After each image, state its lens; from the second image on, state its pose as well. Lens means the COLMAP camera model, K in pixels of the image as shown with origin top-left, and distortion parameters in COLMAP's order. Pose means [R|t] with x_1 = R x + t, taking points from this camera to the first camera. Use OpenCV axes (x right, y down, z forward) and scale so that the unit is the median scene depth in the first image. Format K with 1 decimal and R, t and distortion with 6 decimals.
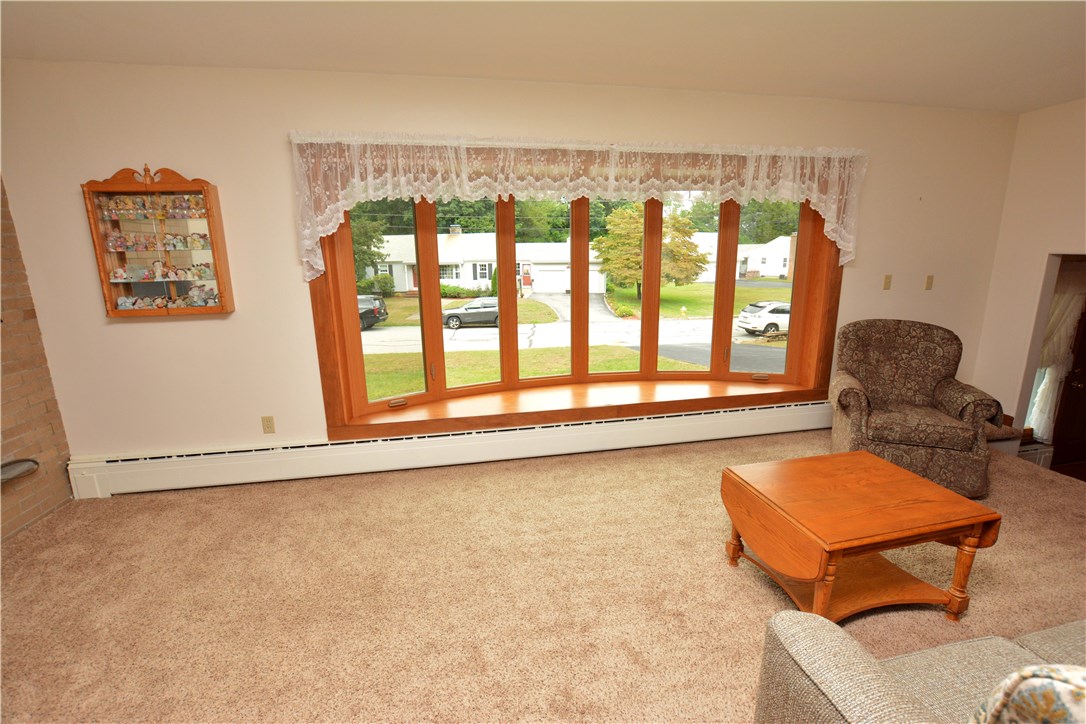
lens RADIAL K [[469.0, 0, 546.4], [0, 469.0, 363.6], [0, 0, 1]] dist [-0.010697, -0.000126]
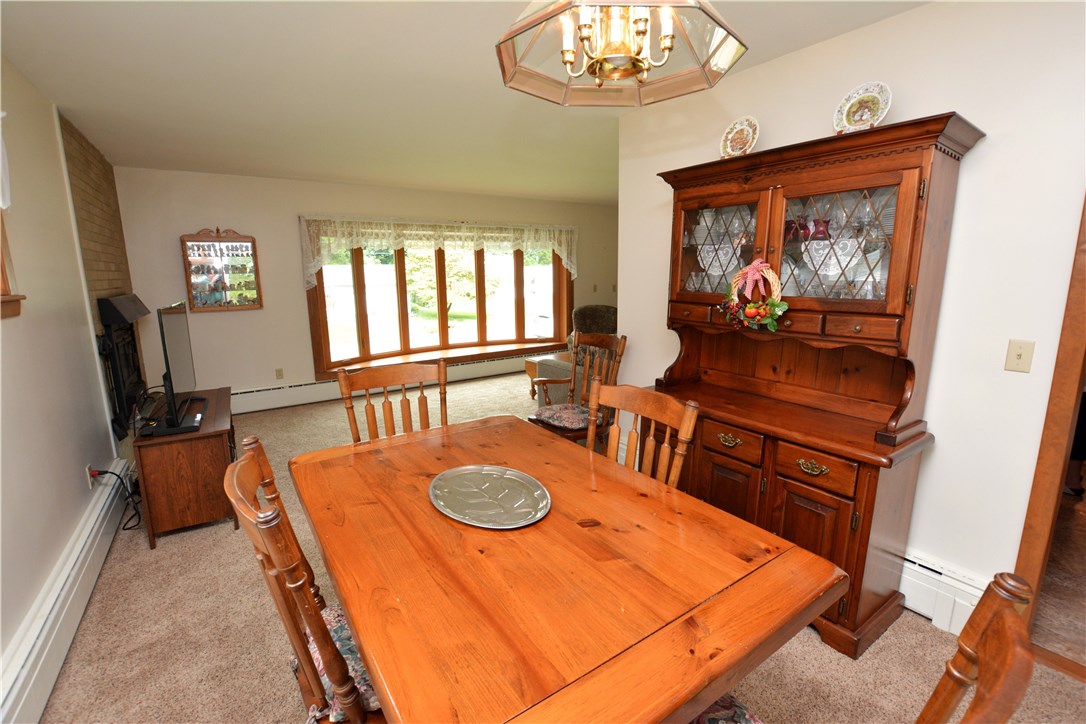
lens RADIAL K [[469.0, 0, 541.4], [0, 469.0, 365.0], [0, 0, 1]] dist [-0.010697, -0.000126]
pose [[0.920112, -0.074900, 0.384428, -0.337568], [0.089157, 0.995829, -0.019371, 0.202395], [-0.381374, 0.052098, 0.922952, -0.893984]]
